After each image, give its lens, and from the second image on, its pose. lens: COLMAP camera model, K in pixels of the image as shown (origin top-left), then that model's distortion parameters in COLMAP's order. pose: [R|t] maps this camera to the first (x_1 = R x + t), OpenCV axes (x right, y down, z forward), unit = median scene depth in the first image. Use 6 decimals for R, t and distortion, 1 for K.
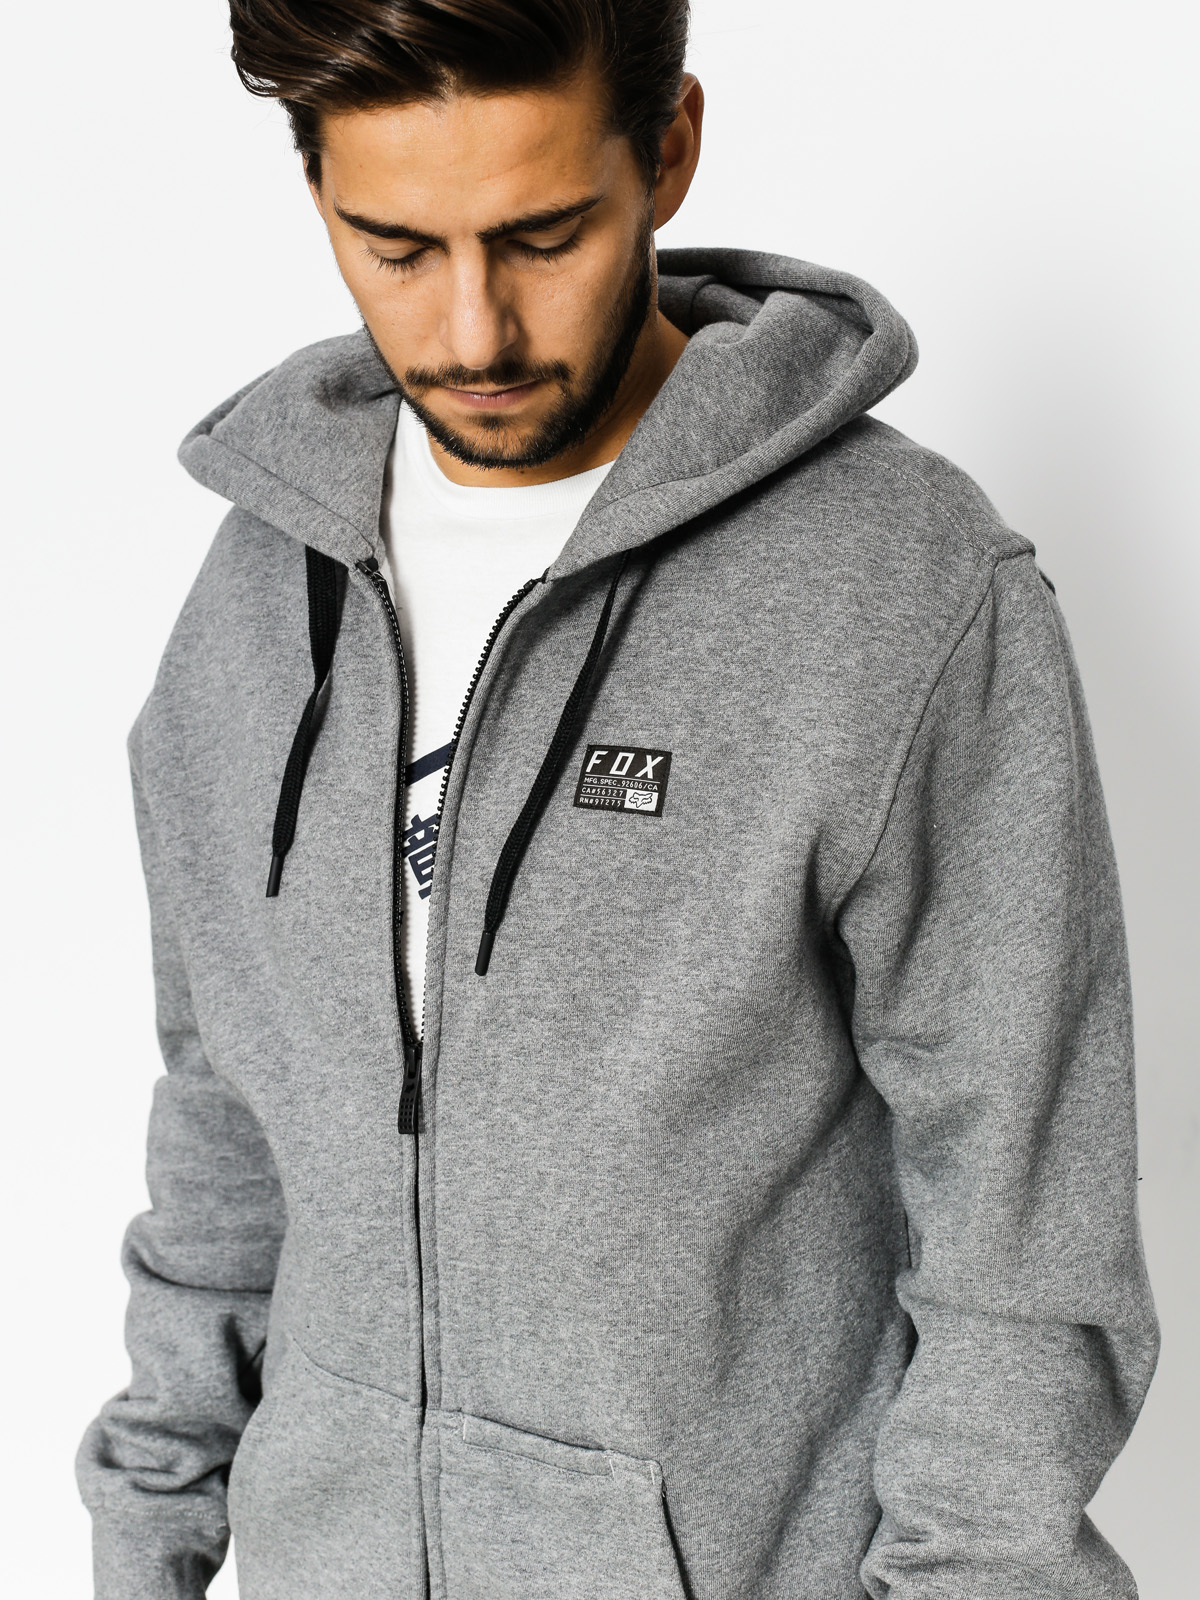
lens RADIAL K [[2274.1, 0, 600.0], [0, 2274.1, 800.0], [0, 0, 1]] dist [0.099926, -0.022139]
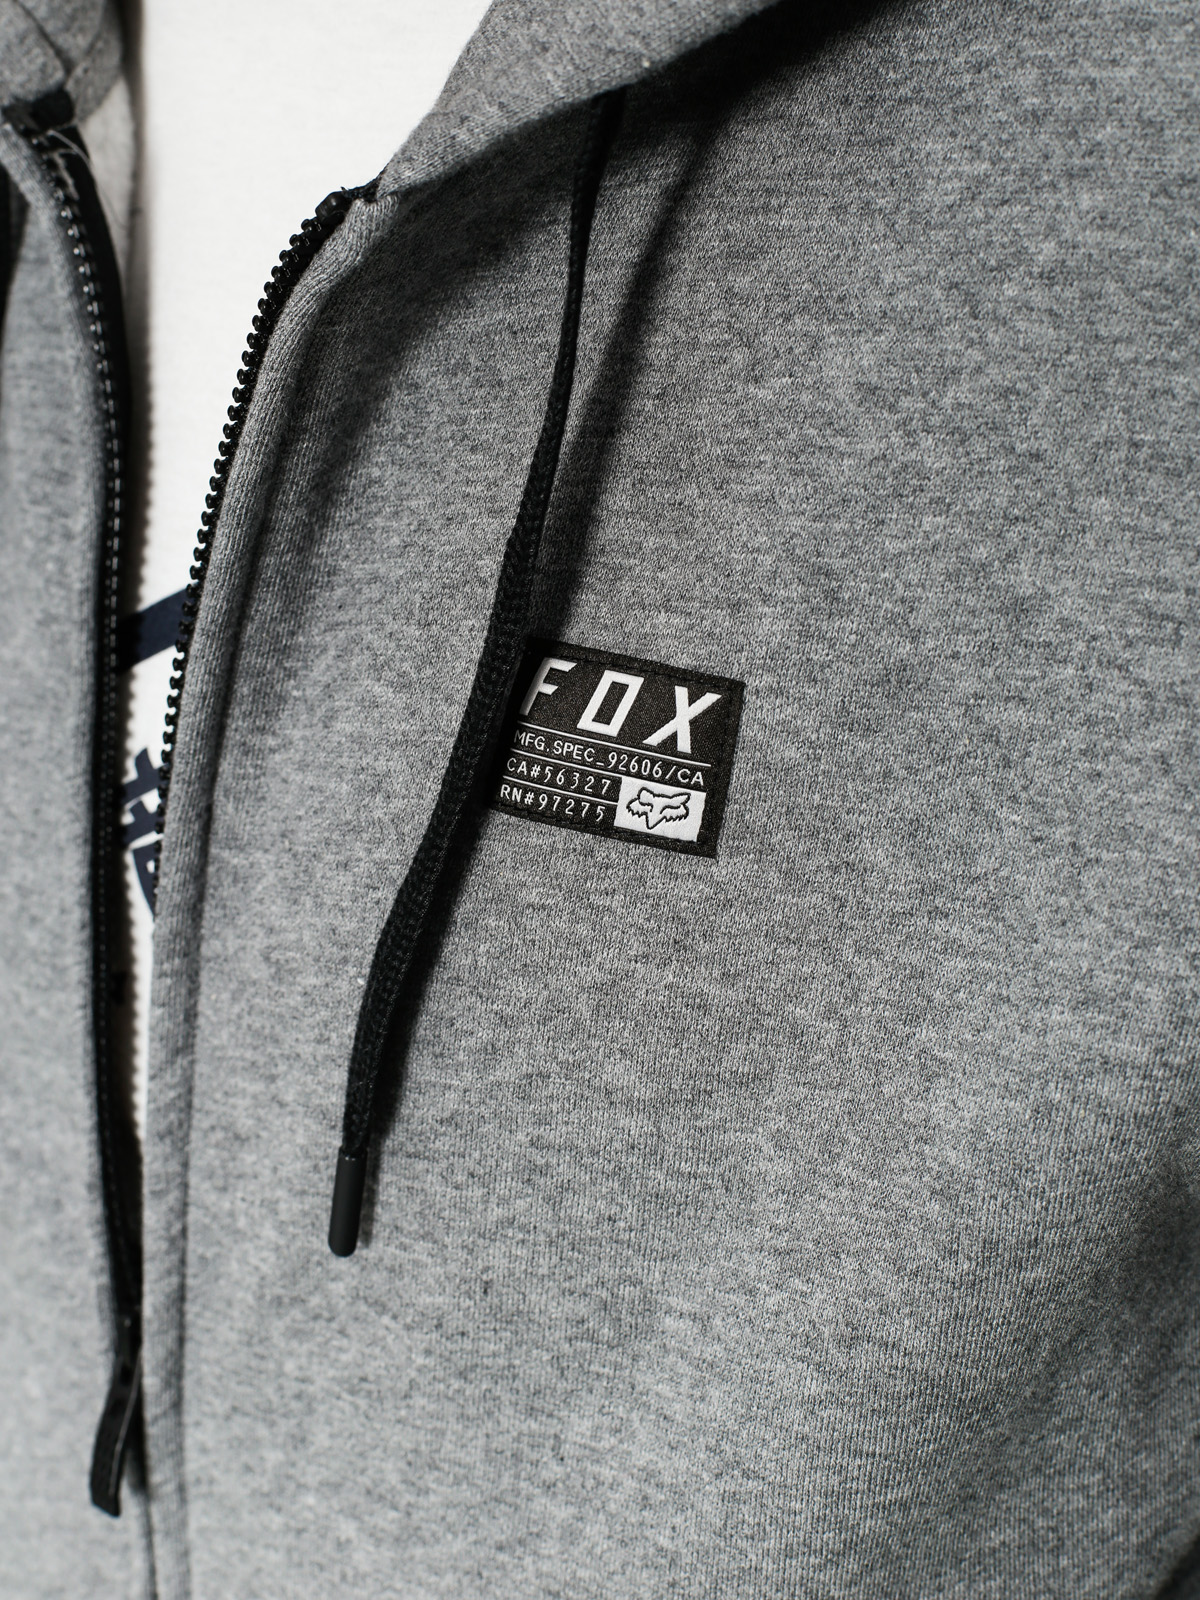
lens RADIAL K [[2292.4, 0, 571.9], [0, 2292.4, 752.6], [0, 0, 1]] dist [0.121833, -0.043206]
pose [[0.995505, 0.022988, -0.091878, 0.037474], [-0.005151, 0.981803, 0.189834, -0.078217], [0.094570, -0.188507, 0.977508, 0.638190]]
